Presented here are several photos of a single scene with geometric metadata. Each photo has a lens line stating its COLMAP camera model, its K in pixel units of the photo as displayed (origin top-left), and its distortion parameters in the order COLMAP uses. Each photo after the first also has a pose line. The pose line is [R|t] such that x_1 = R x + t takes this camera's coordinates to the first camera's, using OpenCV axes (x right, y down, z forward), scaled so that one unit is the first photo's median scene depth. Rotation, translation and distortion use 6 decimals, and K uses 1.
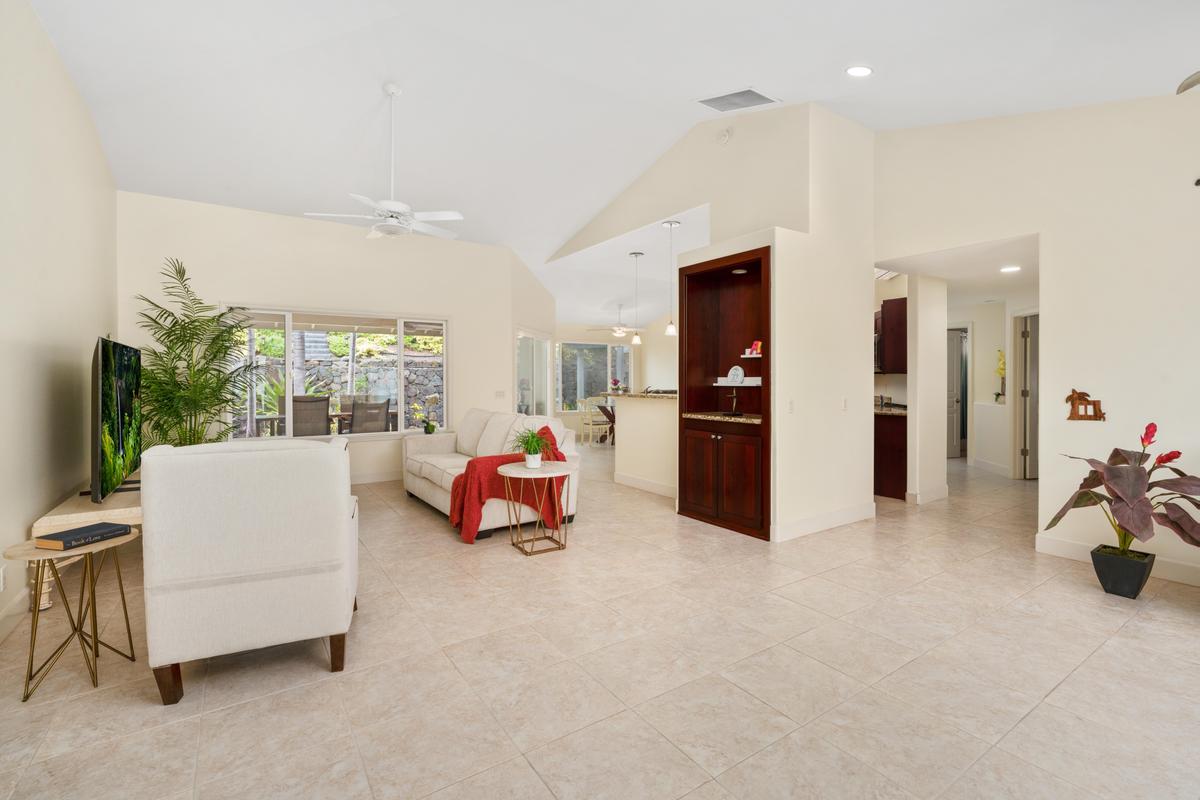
lens RADIAL K [[543.9, 0, 606.8], [0, 543.9, 383.0], [0, 0, 1]] dist [0.000497, 0.000206]
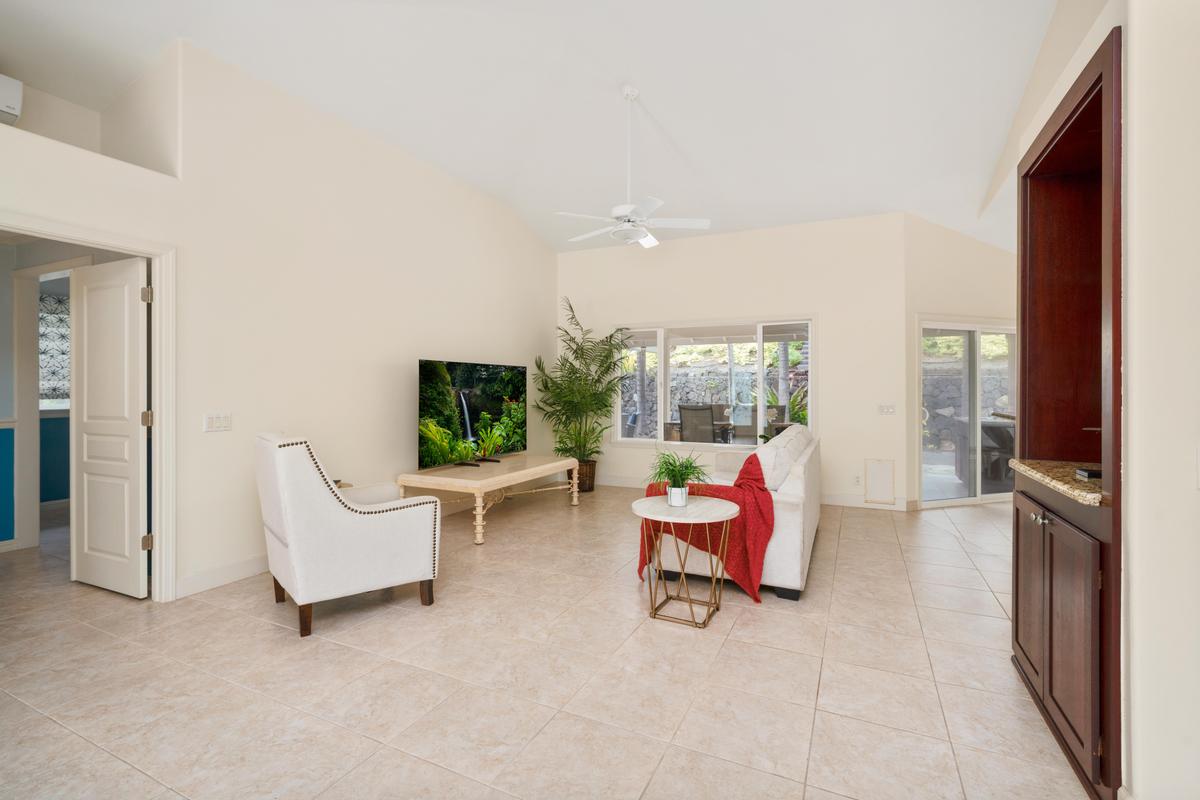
lens RADIAL K [[532.4, 0, 598.7], [0, 532.4, 392.8], [0, 0, 1]] dist [-0.000788, 0.000227]
pose [[0.498207, 0.008238, -0.867019, 0.521583], [-0.009463, 0.999947, 0.004063, -0.003739], [0.867006, 0.006180, 0.498259, 0.616016]]
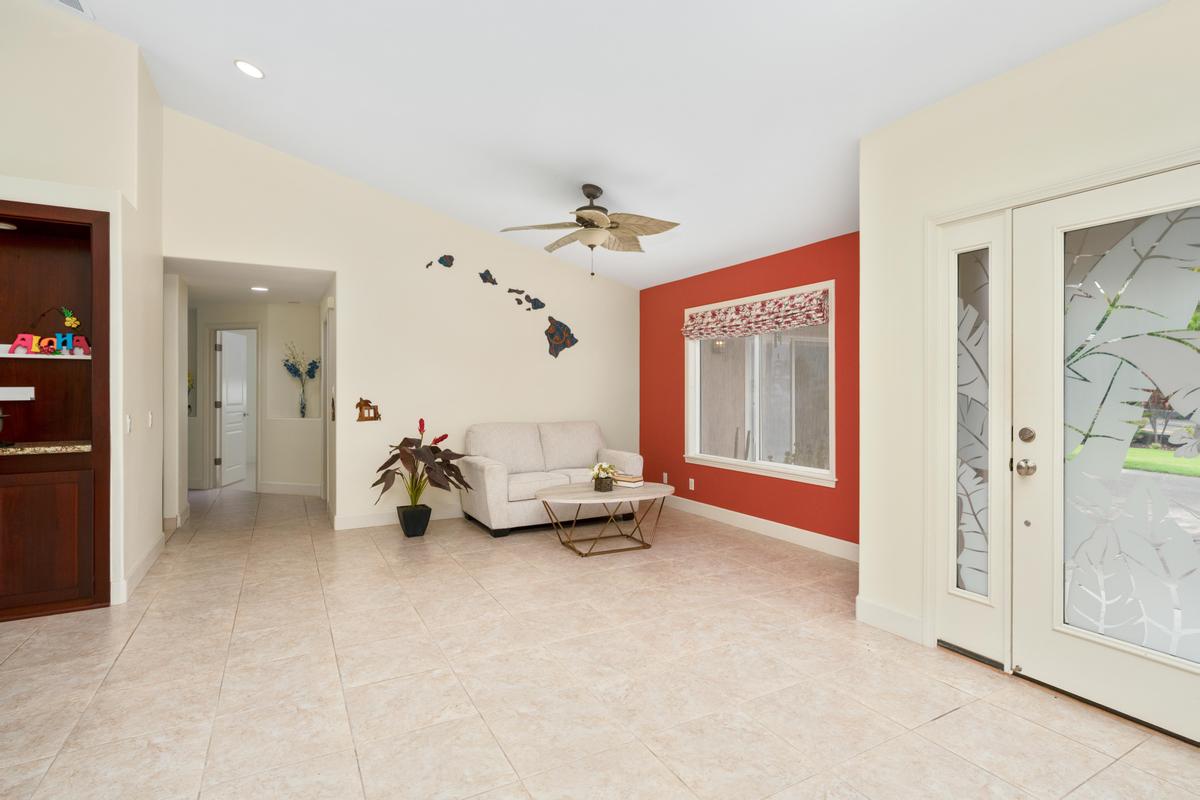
lens RADIAL K [[606.1, 0, 605.0], [0, 606.1, 388.2], [0, 0, 1]] dist [-0.000423, 0.000295]
pose [[0.093769, 0.004902, 0.995582, -0.555343], [0.009837, 0.999935, -0.005850, 0.002694], [-0.995545, 0.010343, 0.093715, 0.284138]]
